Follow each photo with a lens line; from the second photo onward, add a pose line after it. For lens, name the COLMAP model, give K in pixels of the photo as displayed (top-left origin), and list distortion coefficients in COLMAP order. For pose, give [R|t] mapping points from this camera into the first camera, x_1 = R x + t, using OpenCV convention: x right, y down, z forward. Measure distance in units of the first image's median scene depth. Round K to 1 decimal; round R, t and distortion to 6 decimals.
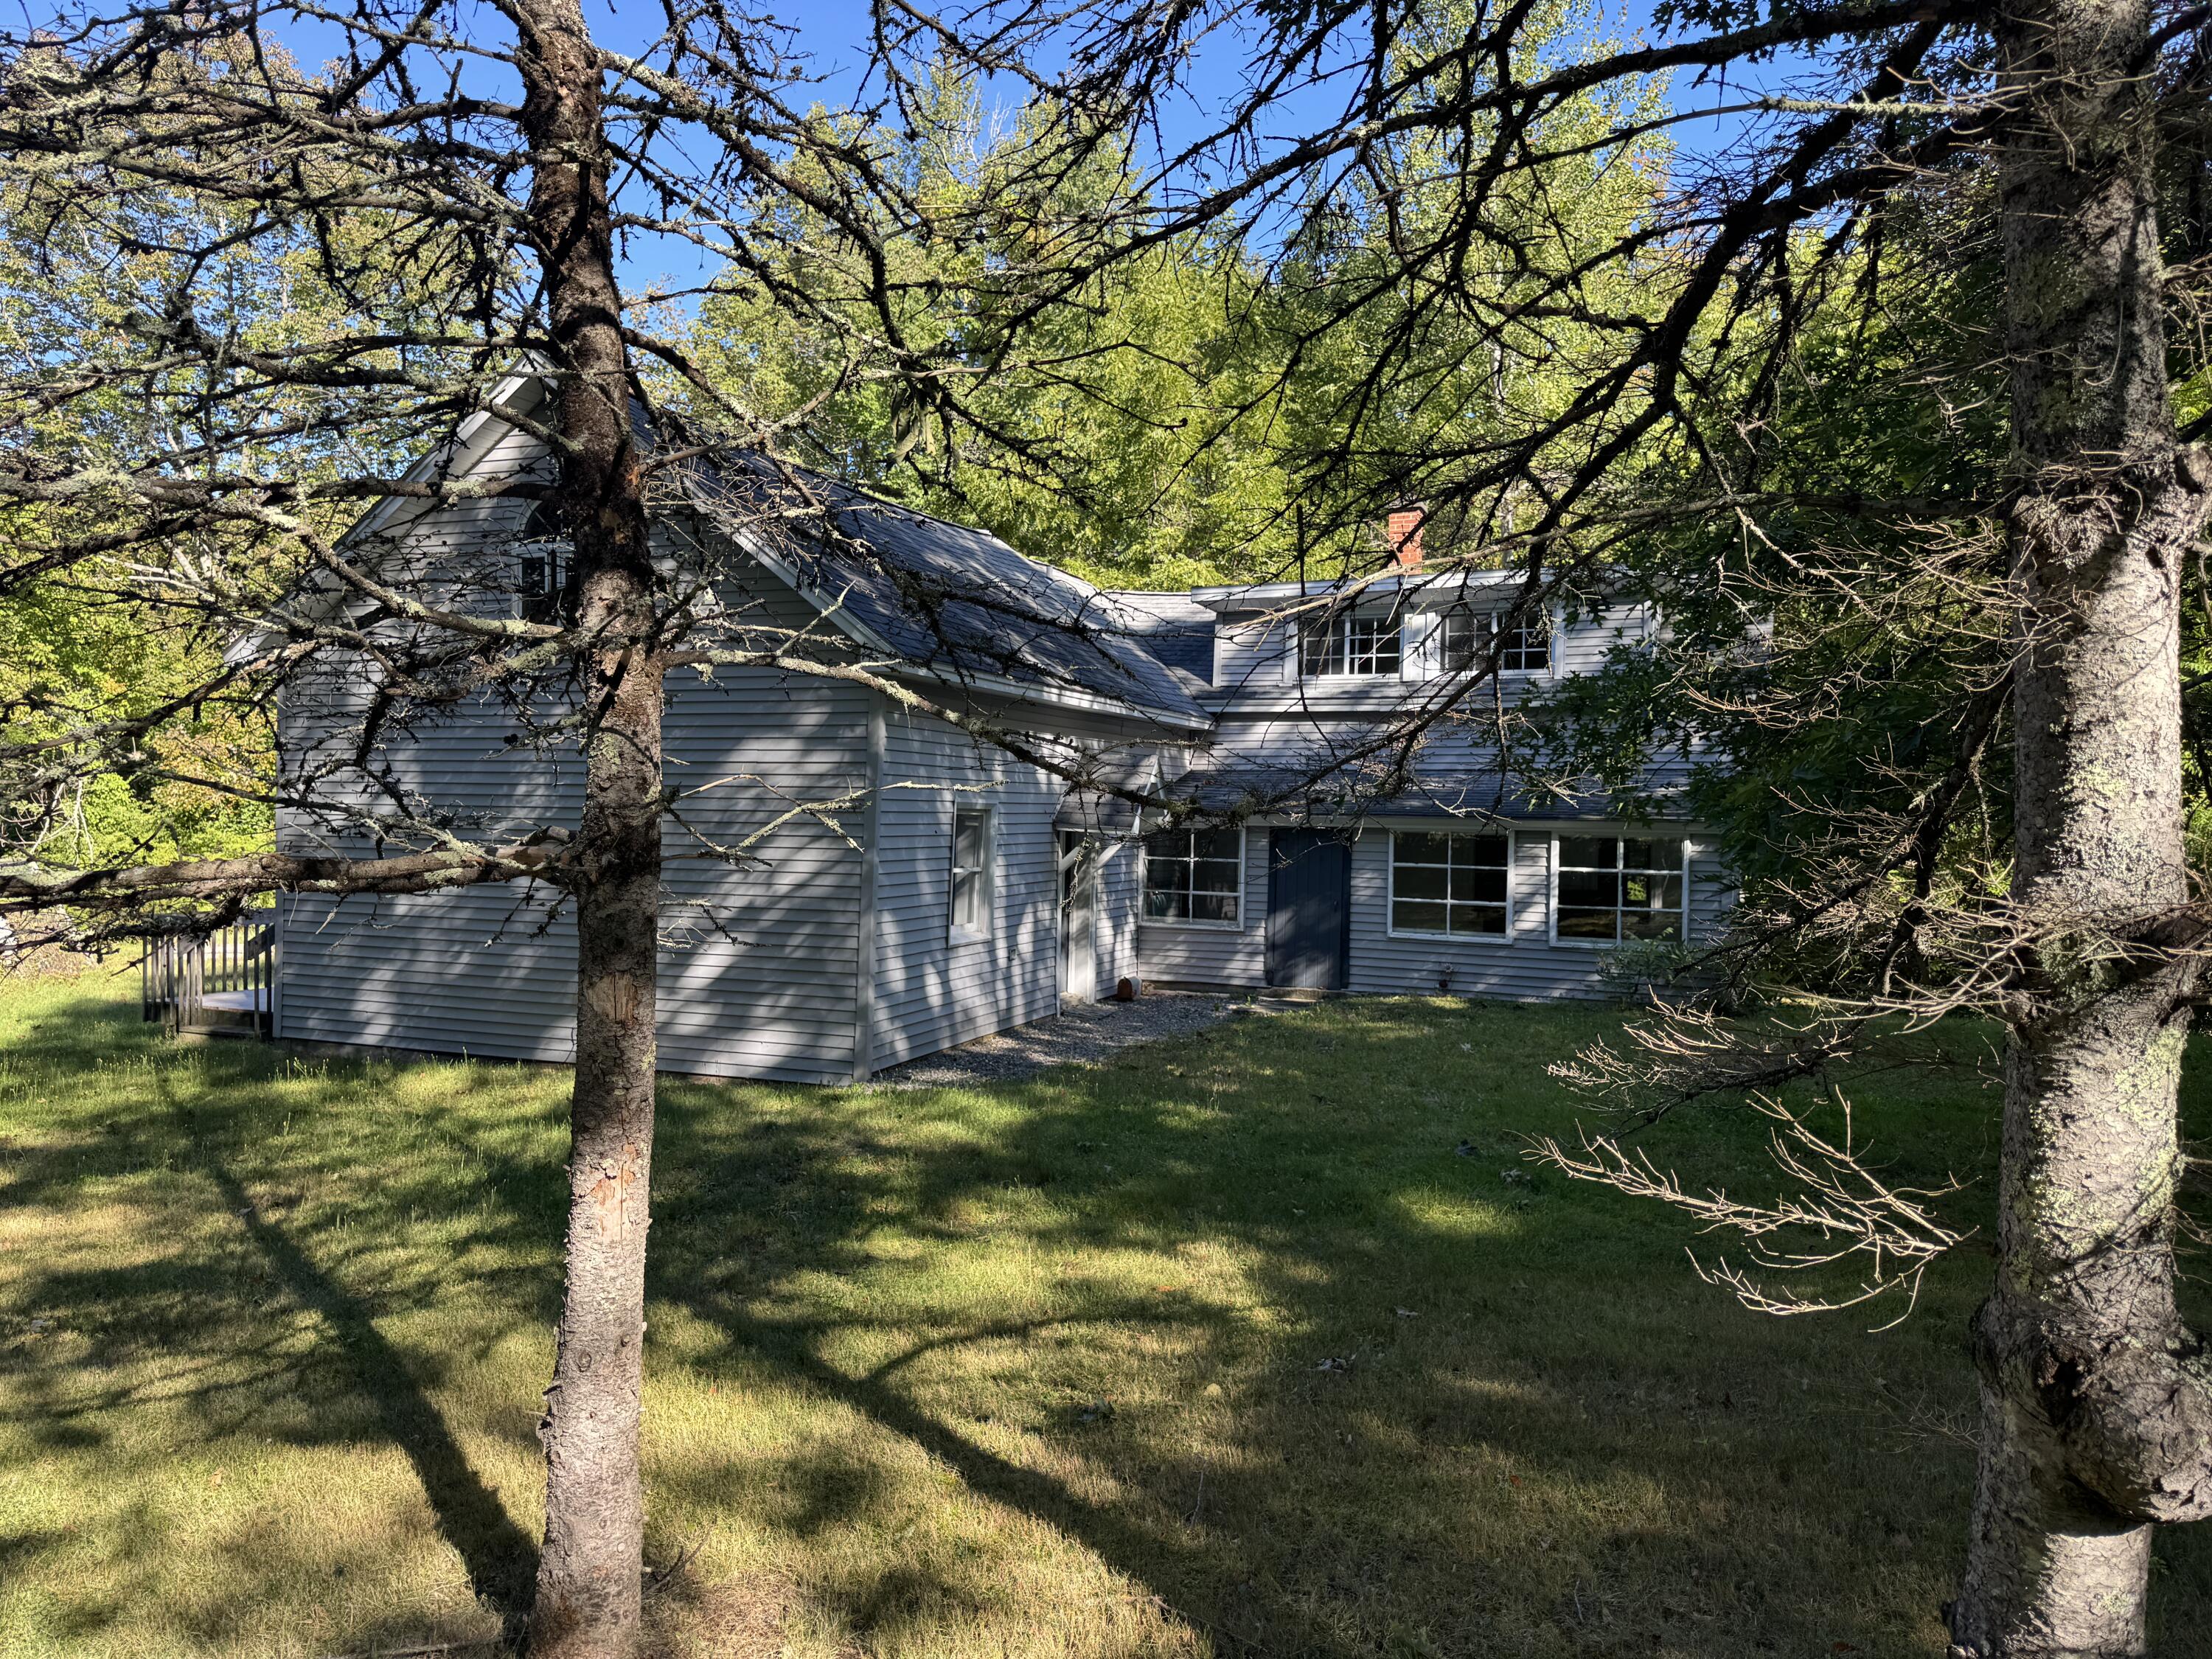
lens RADIAL K [[1551.1, 0, 1050.6], [0, 1551.1, 861.1], [0, 0, 1]] dist [0.030771, -0.043598]
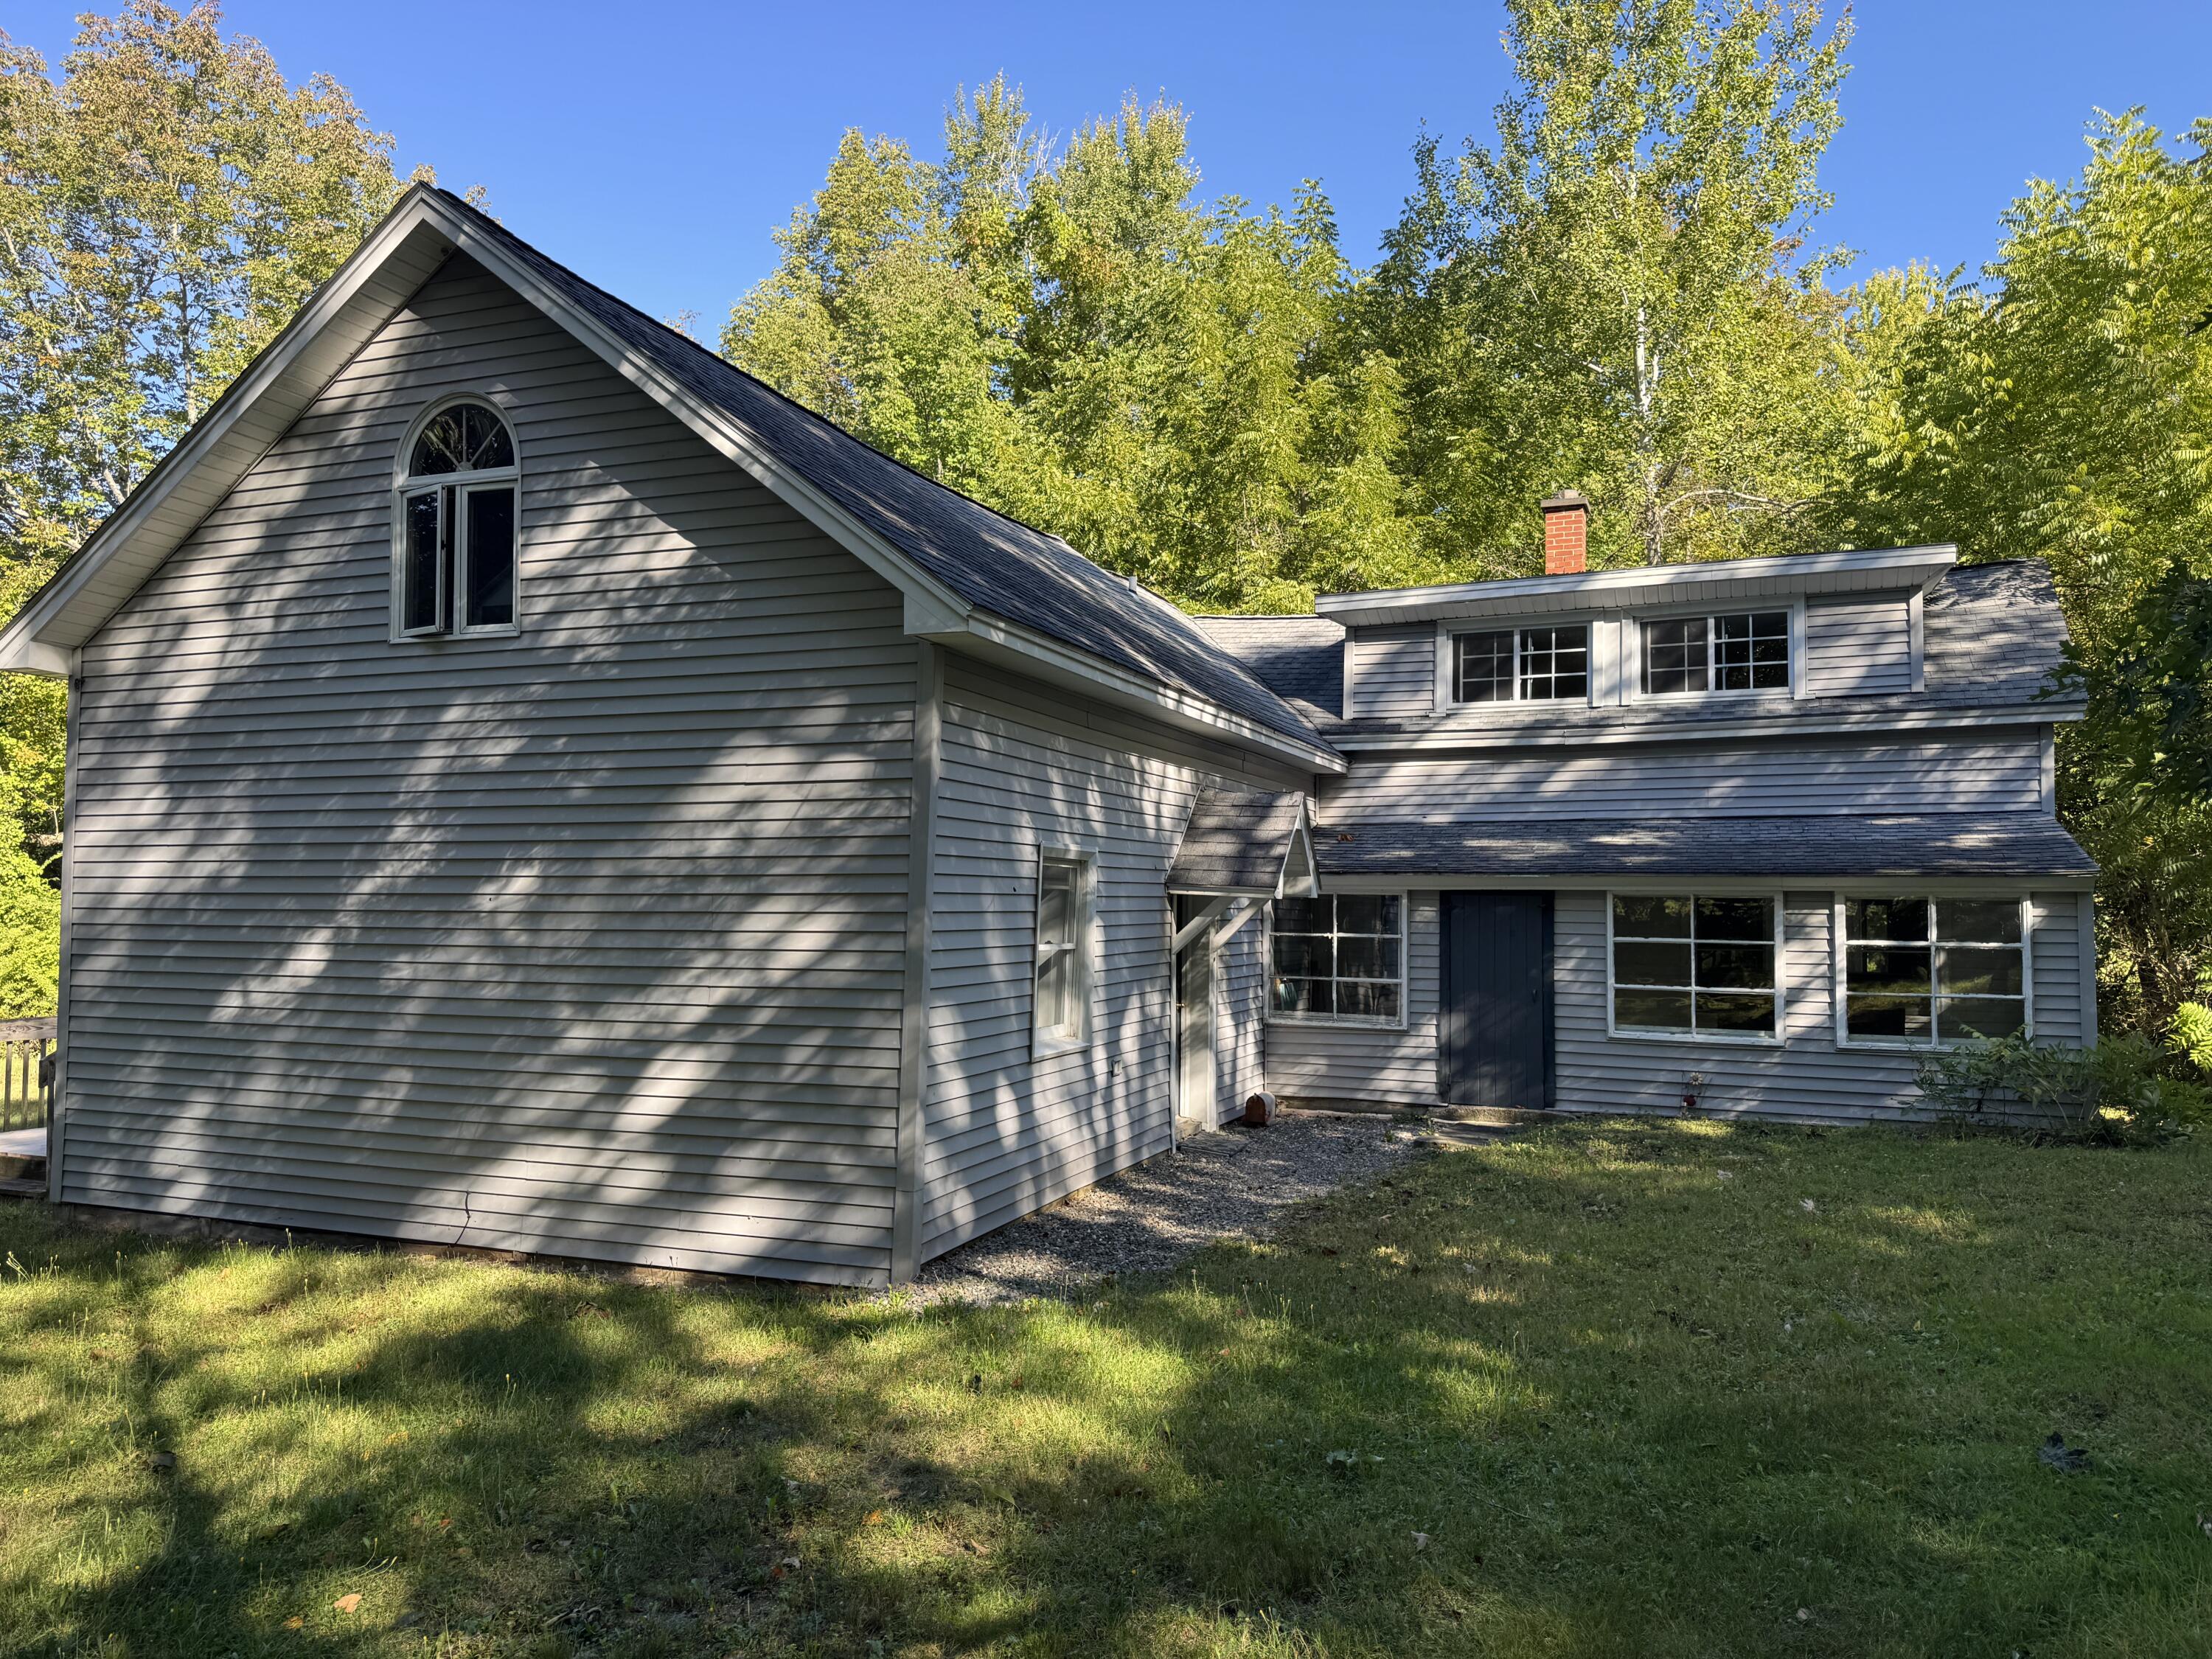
lens RADIAL K [[1551.1, 0, 1109.9], [0, 1551.1, 828.5], [0, 0, 1]] dist [0.030771, -0.043598]
pose [[0.999862, -0.007658, 0.014721, -0.032553], [0.008817, 0.996728, -0.080349, 0.007452], [-0.014058, 0.080468, 0.996658, 0.260537]]
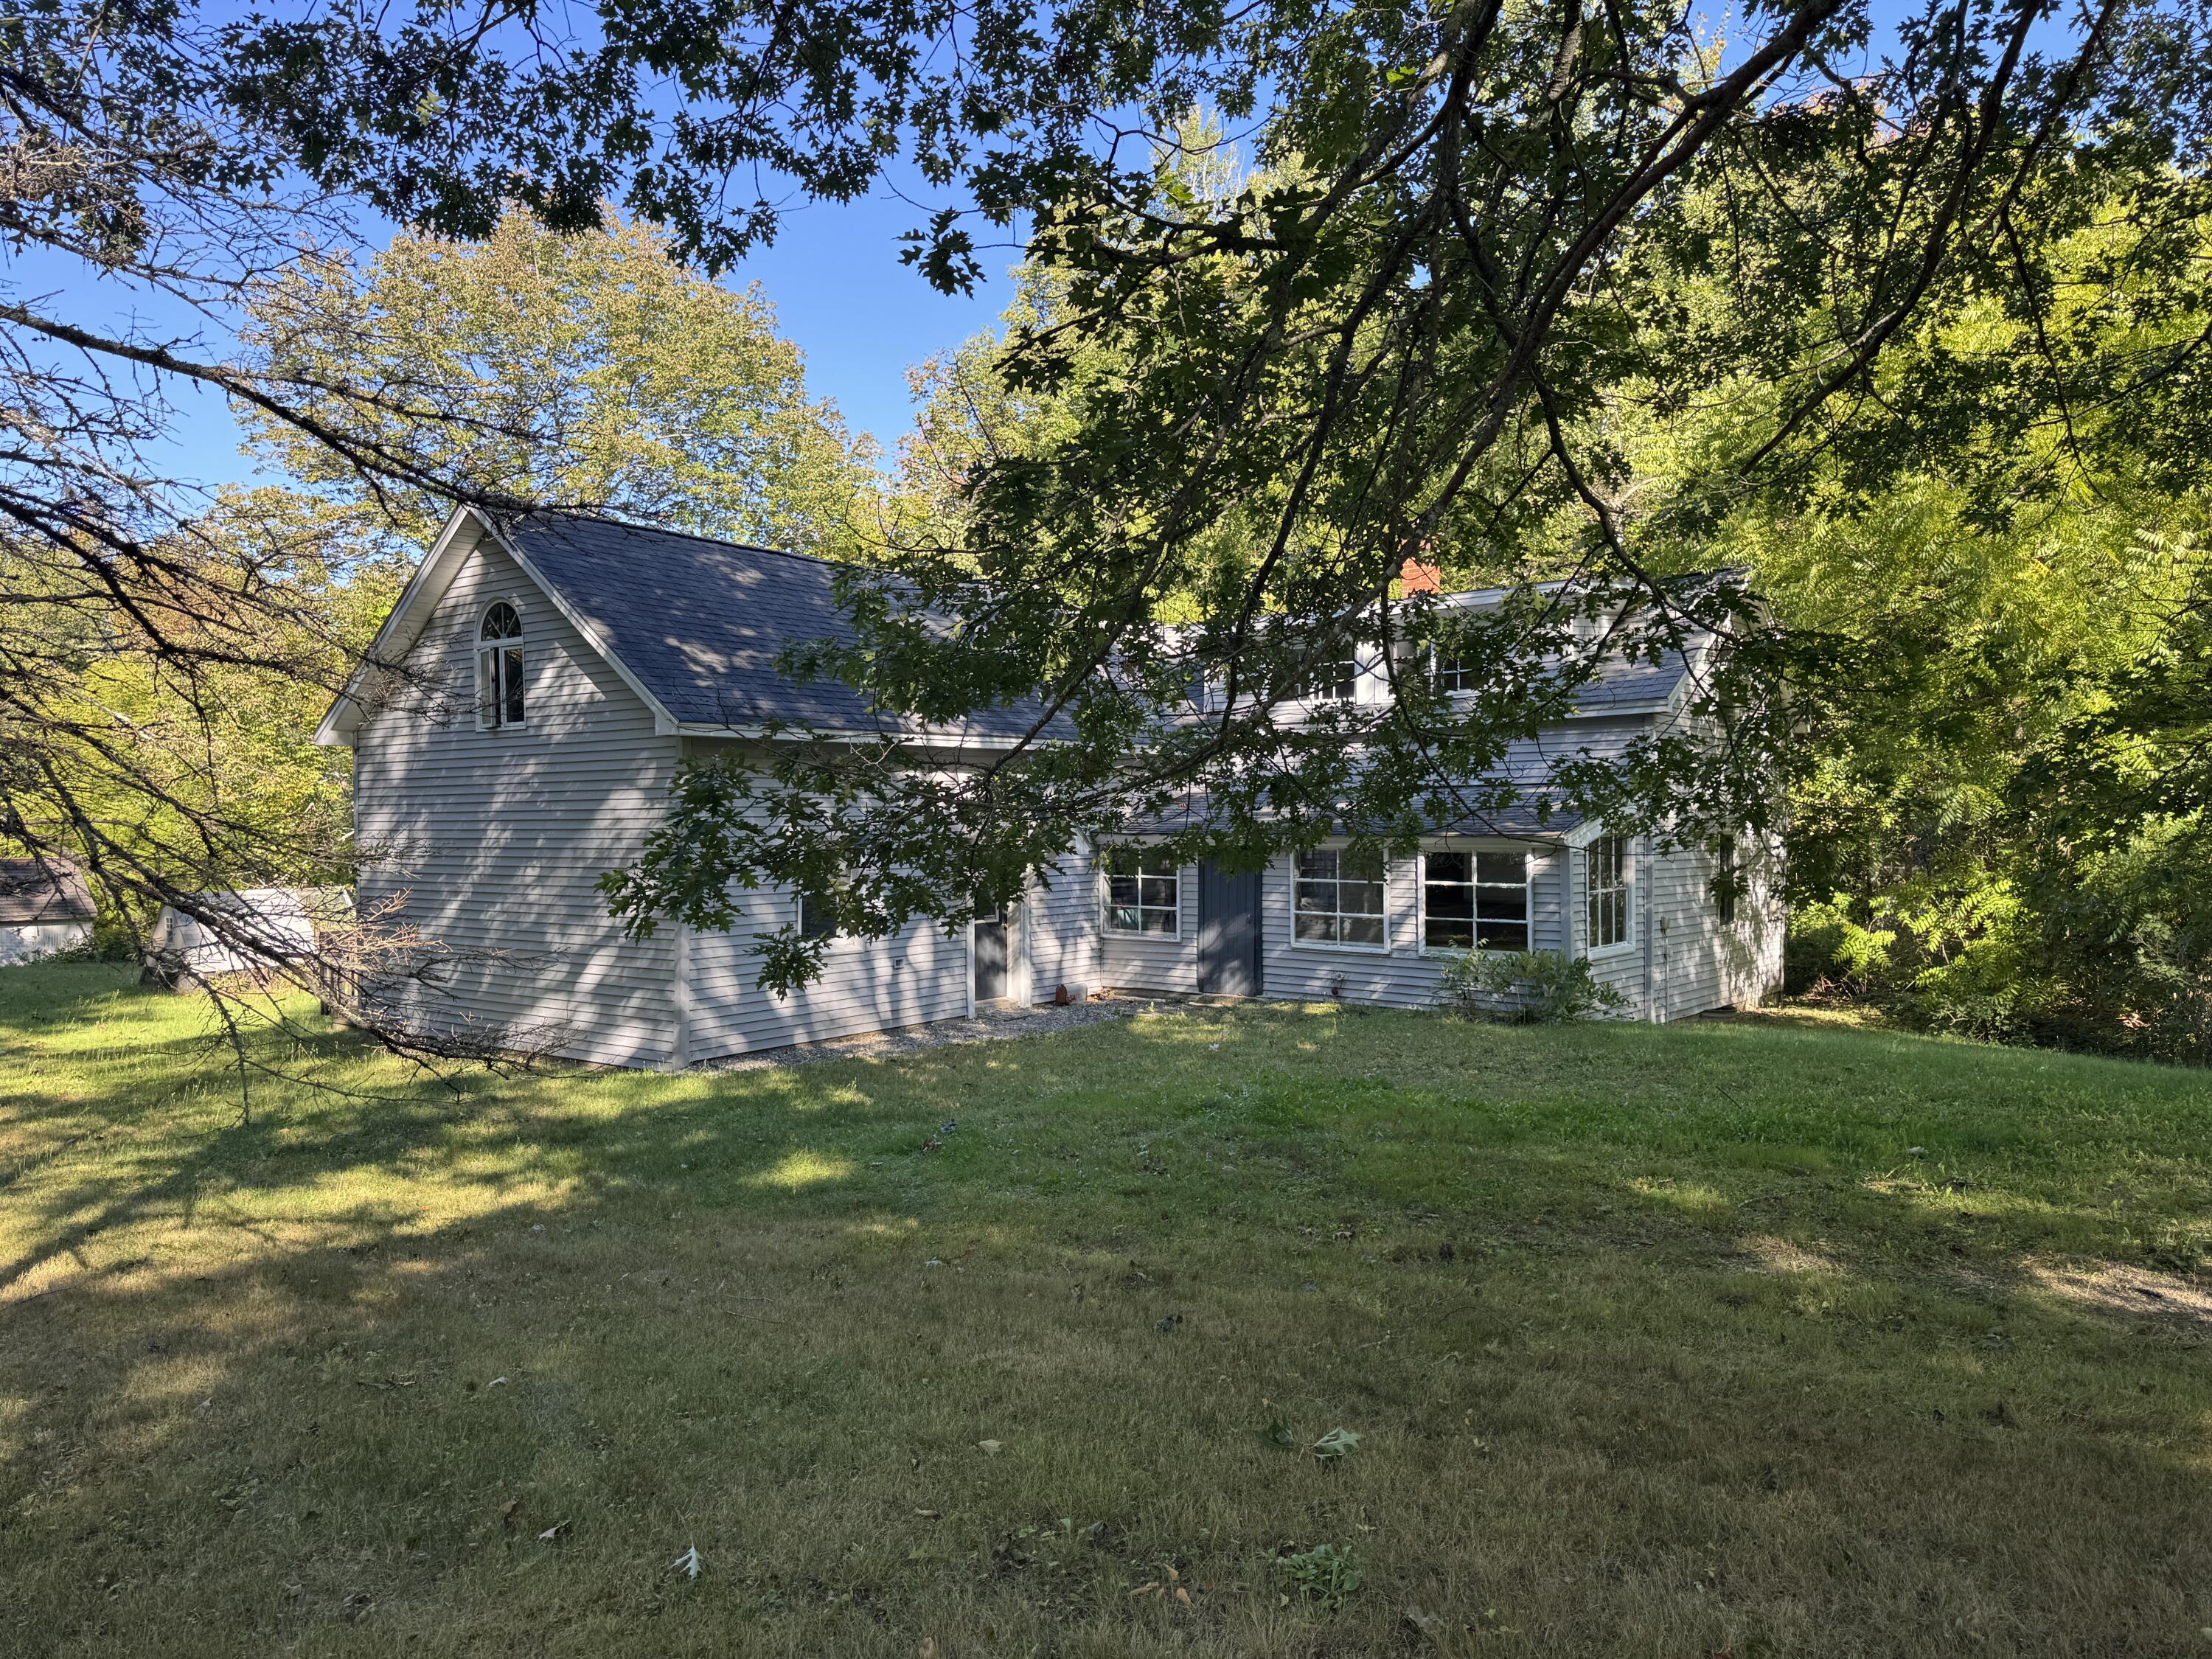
lens RADIAL K [[1551.1, 0, 1101.5], [0, 1551.1, 832.3], [0, 0, 1]] dist [0.030771, -0.043598]
pose [[0.967199, -0.021976, -0.253066, 0.375907], [0.015741, 0.999521, -0.026638, -0.004744], [0.253530, 0.021780, 0.967082, -0.076387]]
